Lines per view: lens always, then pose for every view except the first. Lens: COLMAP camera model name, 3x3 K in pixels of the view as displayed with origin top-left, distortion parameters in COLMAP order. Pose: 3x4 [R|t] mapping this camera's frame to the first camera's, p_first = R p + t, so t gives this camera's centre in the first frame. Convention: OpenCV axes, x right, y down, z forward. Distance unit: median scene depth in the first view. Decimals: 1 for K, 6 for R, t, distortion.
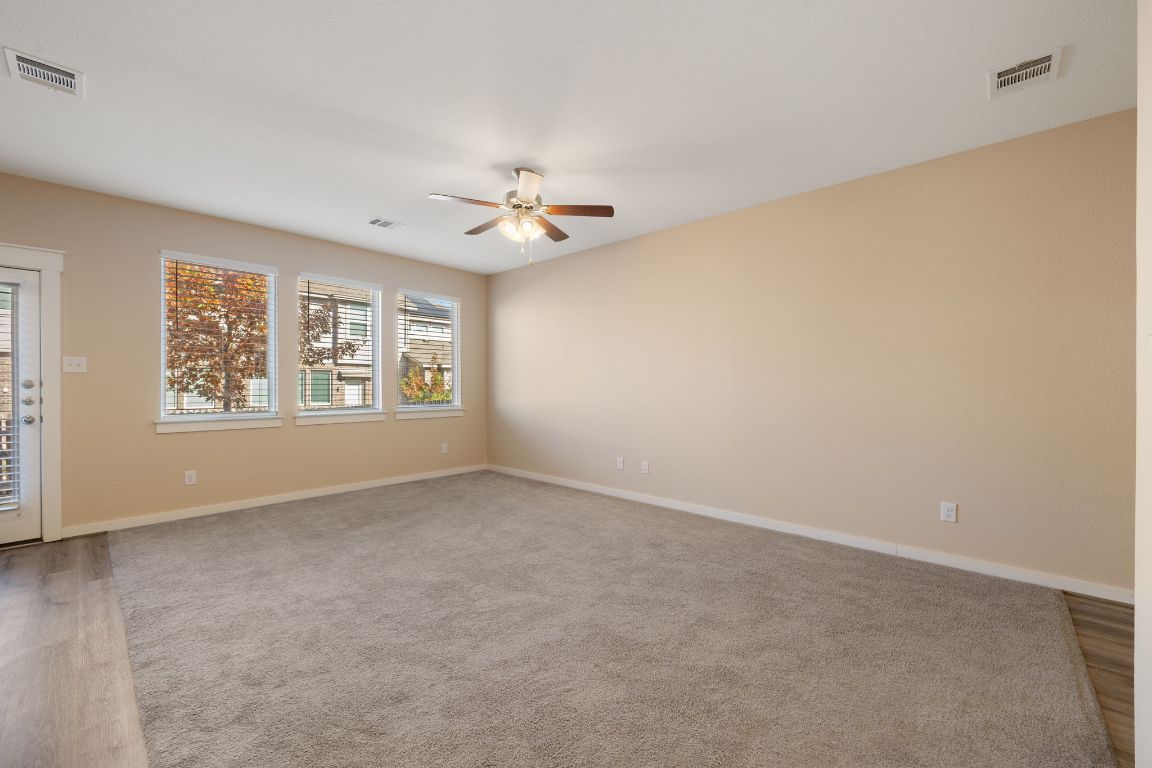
lens RADIAL K [[465.3, 0, 576.0], [0, 465.3, 384.0], [0, 0, 1]] dist [0.000783, 0.000060]
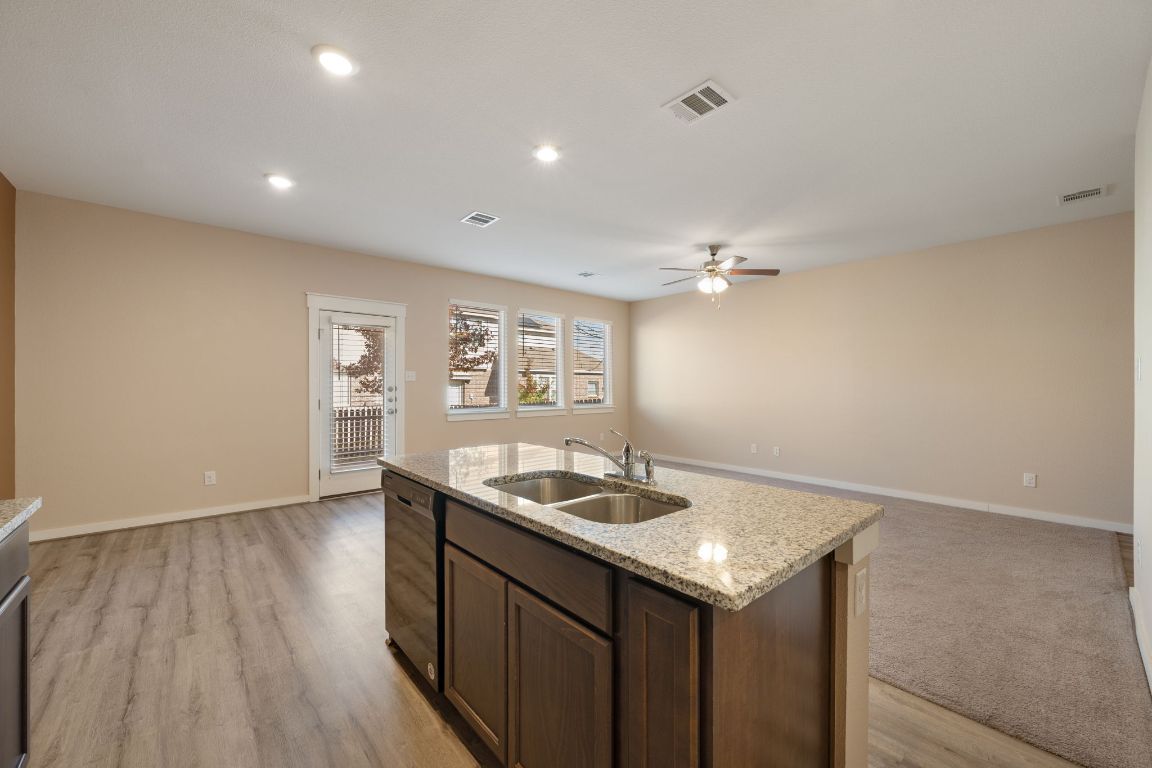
lens RADIAL K [[452.6, 0, 576.0], [0, 452.6, 384.0], [0, 0, 1]] dist [-0.000101, -0.000117]
pose [[0.994106, 0.000010, -0.108410, -0.371679], [-0.000286, 0.999997, -0.002522, -0.012374], [0.108410, 0.002538, 0.994103, -0.456367]]
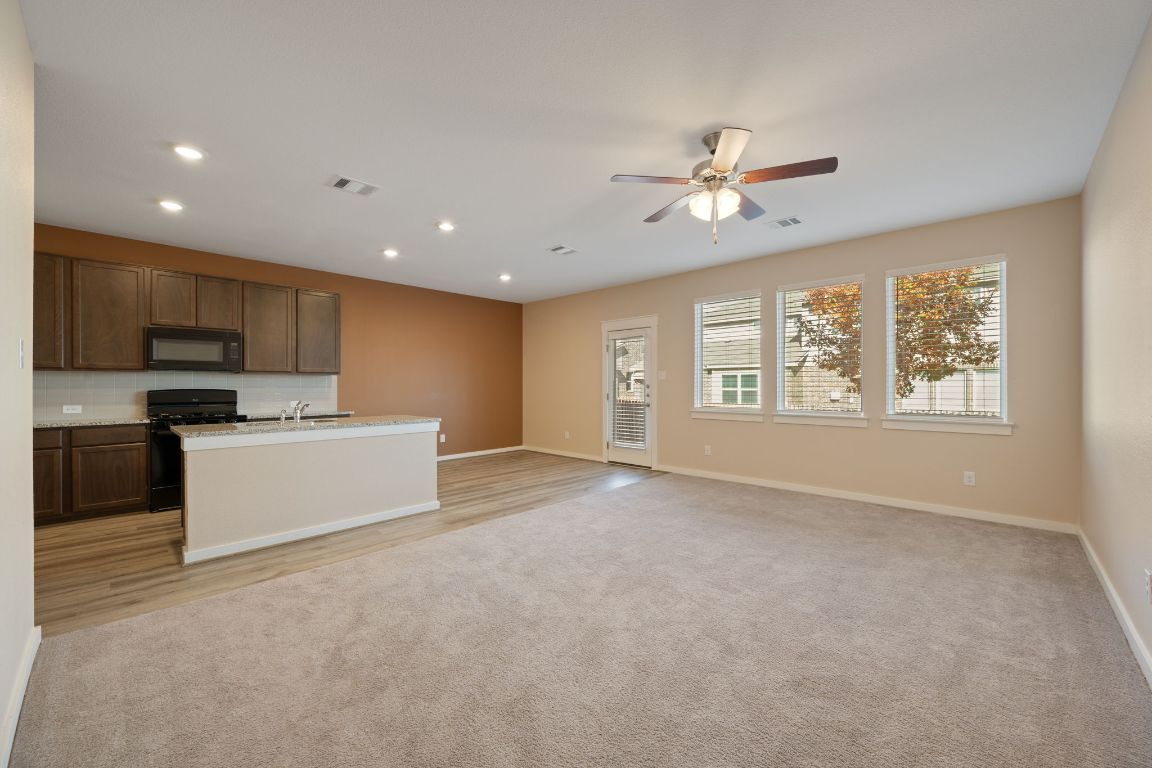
lens RADIAL K [[444.8, 0, 579.8], [0, 444.8, 386.6], [0, 0, 1]] dist [-0.000681, -0.000053]
pose [[-0.009609, 0.000141, -0.999954, 0.668492], [-0.000382, 1.000000, 0.000145, 0.001692], [0.999954, 0.000384, -0.009609, 0.718859]]
